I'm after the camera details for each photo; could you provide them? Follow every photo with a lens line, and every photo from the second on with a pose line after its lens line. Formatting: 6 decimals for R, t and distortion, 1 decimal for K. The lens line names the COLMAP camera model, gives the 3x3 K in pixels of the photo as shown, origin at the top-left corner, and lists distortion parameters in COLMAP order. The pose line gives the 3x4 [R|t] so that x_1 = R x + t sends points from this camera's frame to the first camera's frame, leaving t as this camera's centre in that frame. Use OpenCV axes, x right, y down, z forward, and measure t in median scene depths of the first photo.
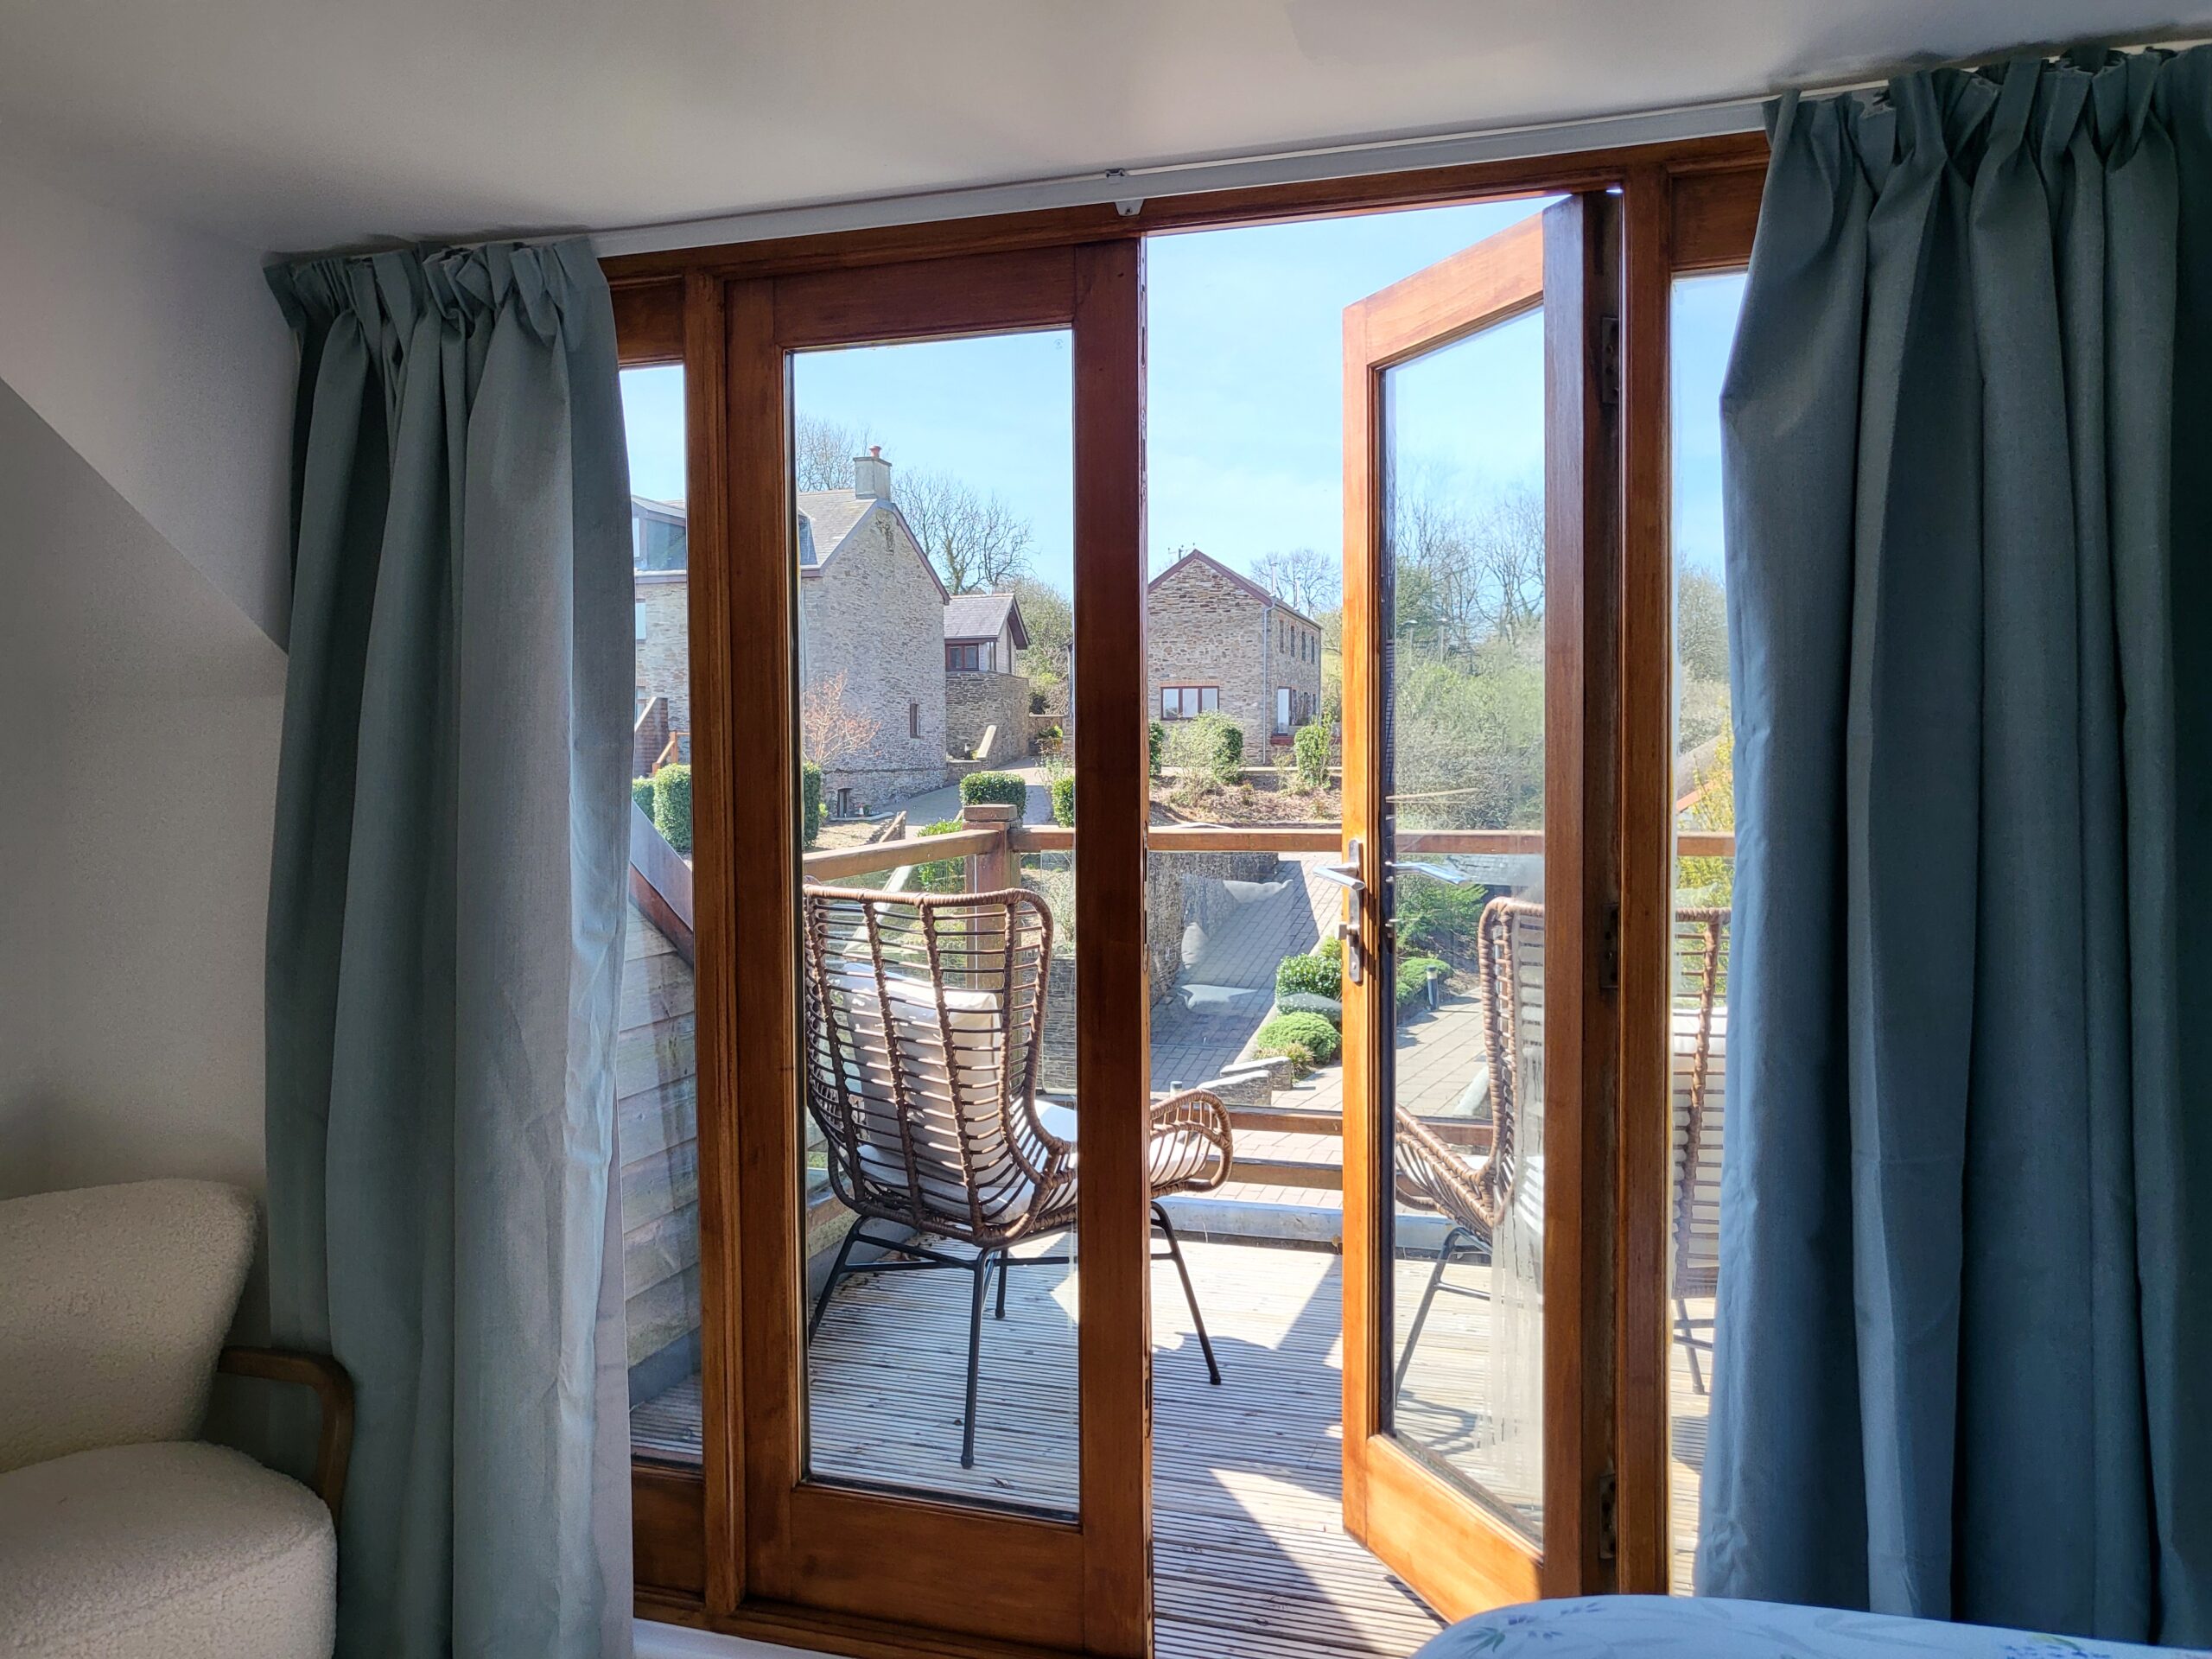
lens RADIAL K [[1772.9, 0, 1109.9], [0, 1772.9, 822.5], [0, 0, 1]] dist [-0.066725, 0.165053]
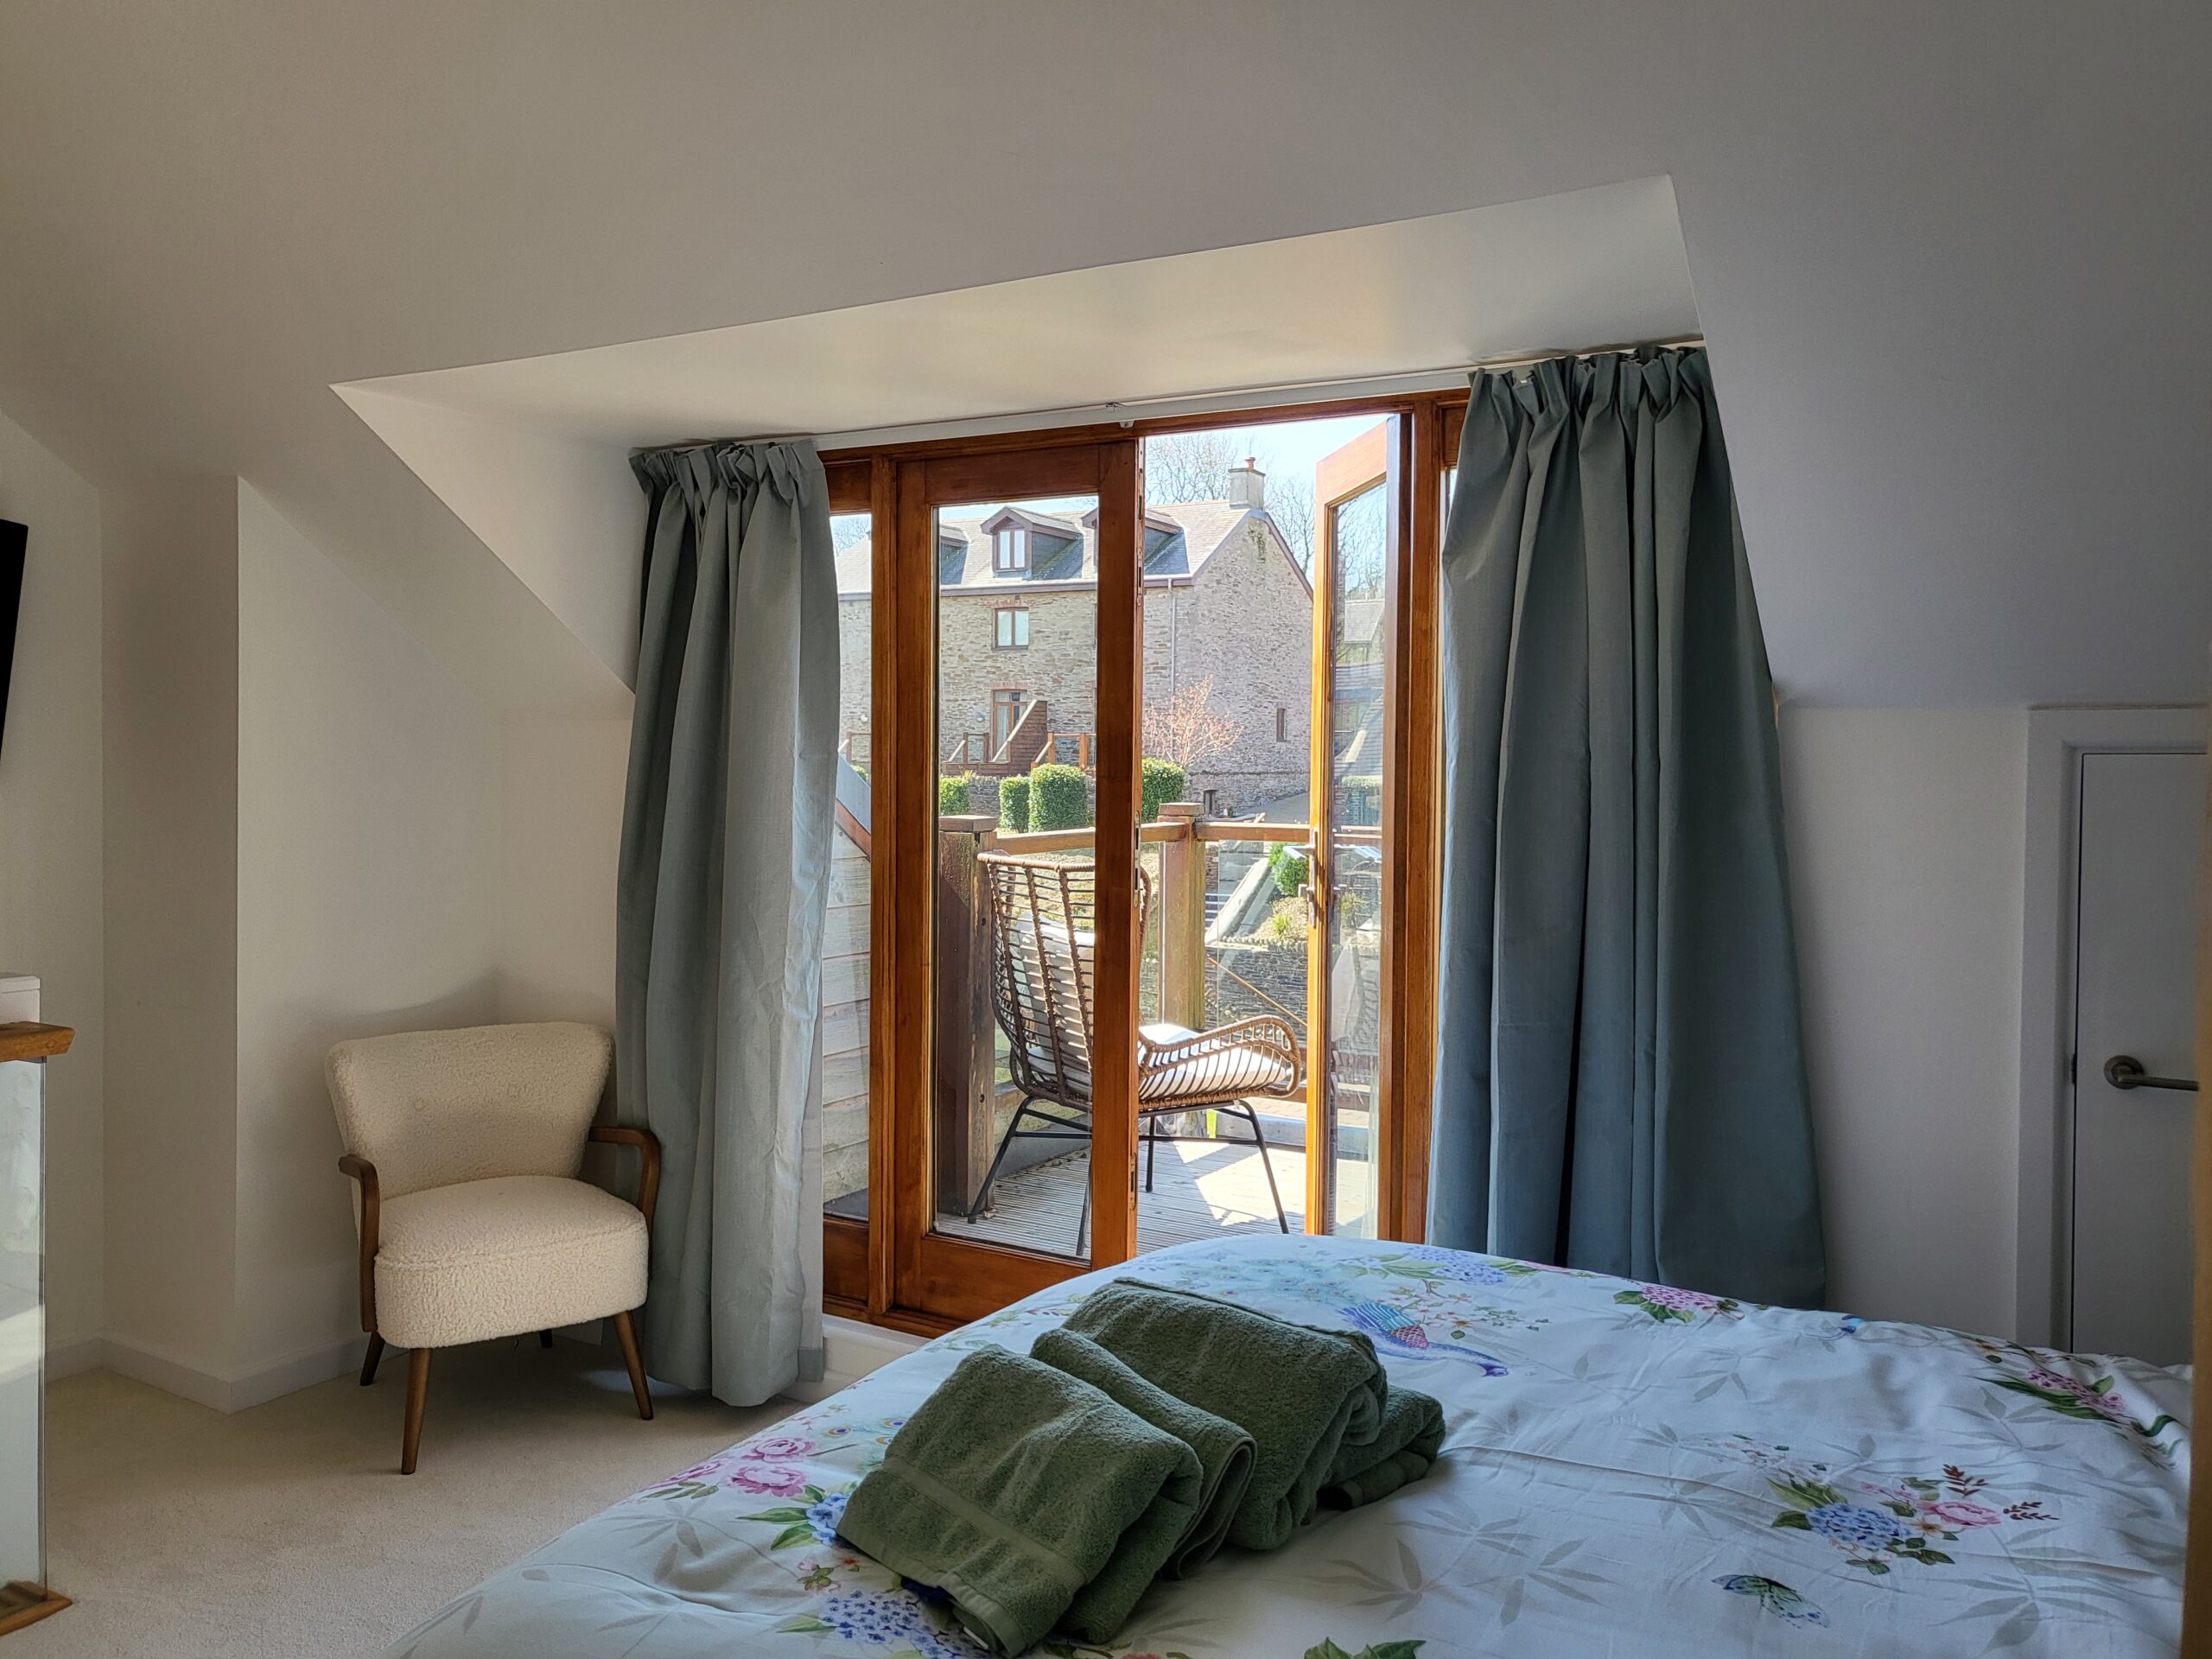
lens RADIAL K [[1700.5, 0, 1099.8], [0, 1700.5, 823.0], [0, 0, 1]] dist [-0.017497, 0.097837]
pose [[0.977826, 0.025092, -0.207910, 0.281521], [-0.025315, 0.999678, 0.001589, 0.007719], [0.207883, 0.003710, 0.978147, -0.443378]]
